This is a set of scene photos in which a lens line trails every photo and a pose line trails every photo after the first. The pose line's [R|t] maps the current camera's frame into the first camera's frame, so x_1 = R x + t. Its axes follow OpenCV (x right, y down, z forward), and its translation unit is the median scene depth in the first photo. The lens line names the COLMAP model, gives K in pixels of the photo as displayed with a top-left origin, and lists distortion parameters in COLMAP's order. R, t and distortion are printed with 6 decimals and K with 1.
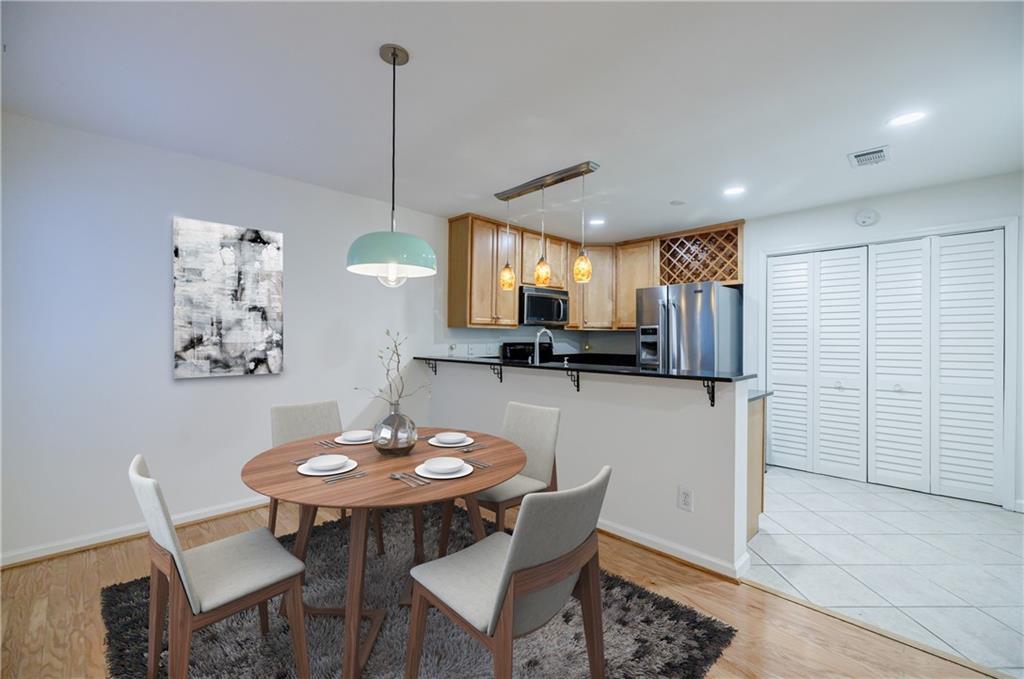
lens RADIAL K [[437.4, 0, 513.2], [0, 437.4, 333.6], [0, 0, 1]] dist [0.001929, -0.001218]
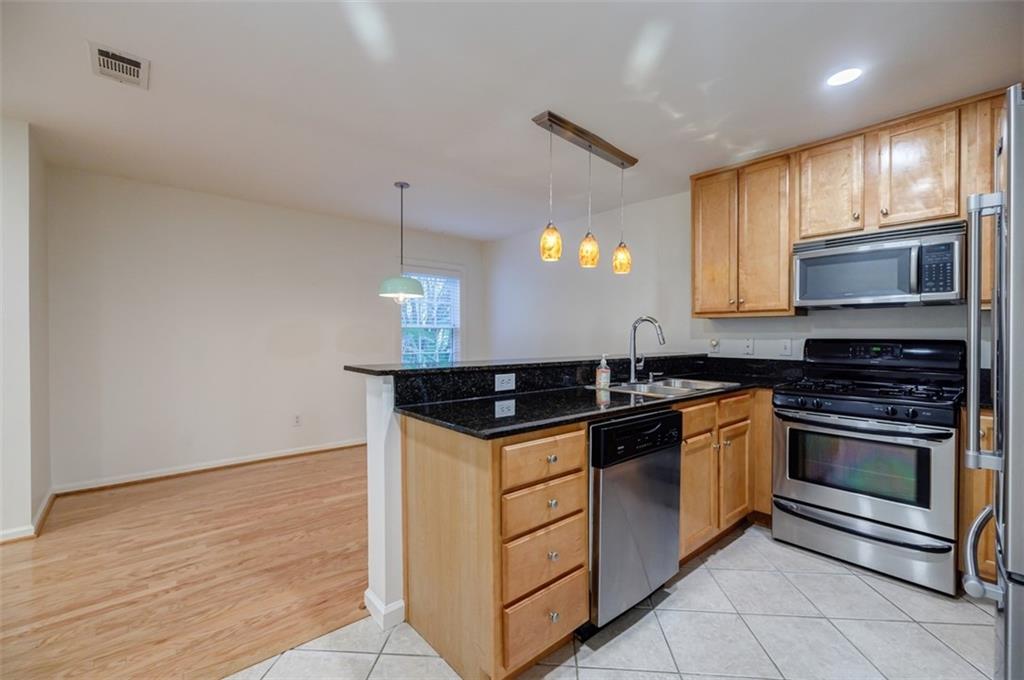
lens RADIAL K [[437.4, 0, 513.6], [0, 437.4, 339.4], [0, 0, 1]] dist [0.001929, -0.001218]
pose [[-0.070165, -0.000217, -0.997535, 0.669908], [0.003262, 0.999995, -0.000447, 0.022387], [0.997530, -0.003286, -0.070164, 0.671514]]
